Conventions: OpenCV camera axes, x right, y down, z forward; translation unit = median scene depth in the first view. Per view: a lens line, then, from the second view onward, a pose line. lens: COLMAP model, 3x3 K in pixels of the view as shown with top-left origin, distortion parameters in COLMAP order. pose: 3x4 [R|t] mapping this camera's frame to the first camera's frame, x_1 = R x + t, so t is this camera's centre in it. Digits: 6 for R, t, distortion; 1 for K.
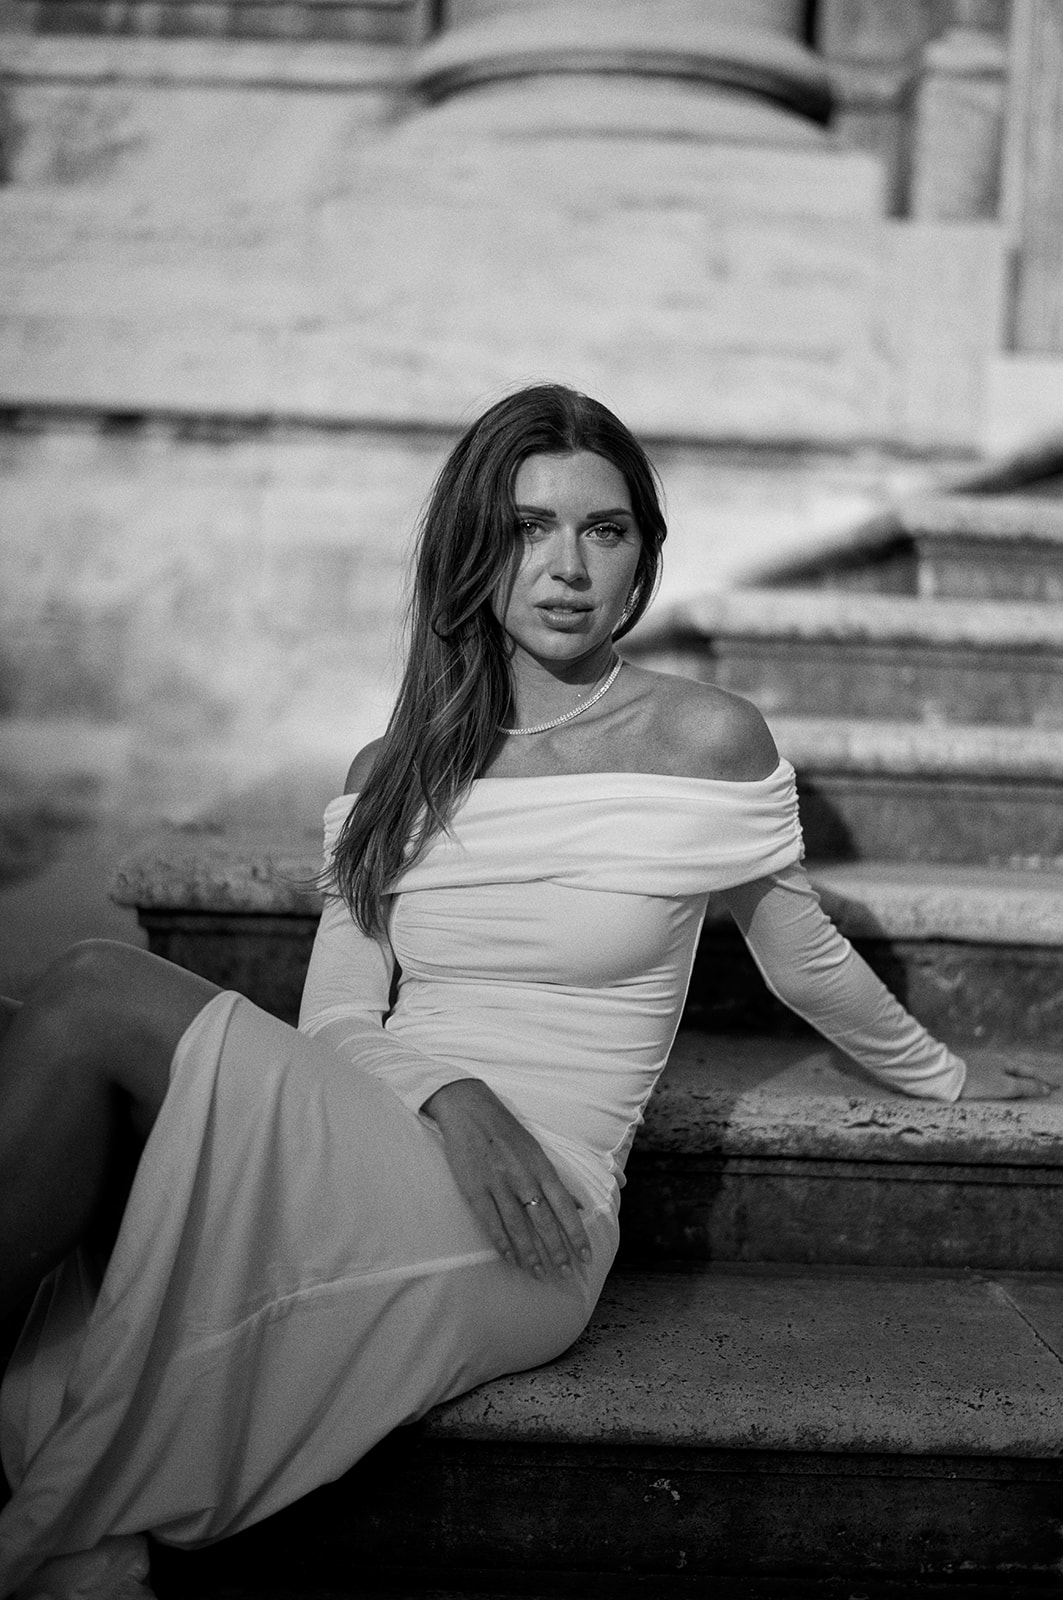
lens RADIAL K [[2345.8, 0, 531.5], [0, 2345.8, 800.0], [0, 0, 1]] dist [0.013799, -0.060698]
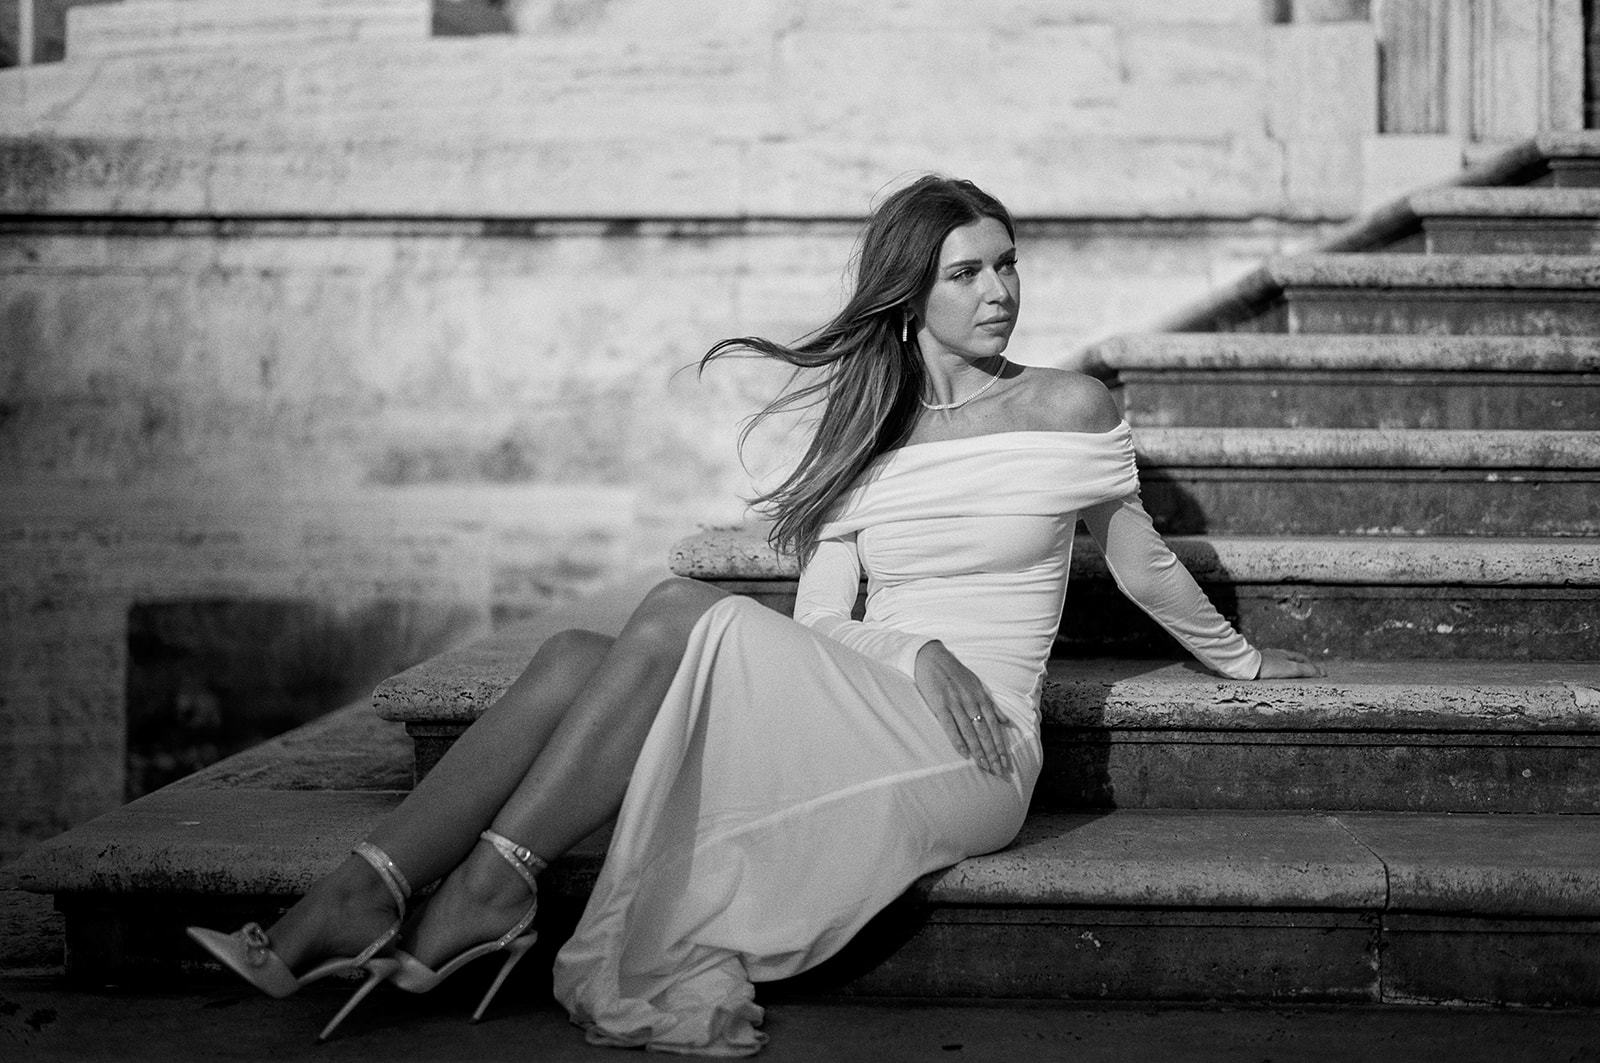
lens RADIAL K [[2345.8, 0, 803.2], [0, 2345.8, 434.5], [0, 0, 1]] dist [0.013799, -0.060698]
pose [[0.996322, -0.040893, -0.075300, 0.002347], [0.035768, 0.997030, -0.068200, 0.057459], [0.077865, 0.065256, 0.994826, -0.344829]]
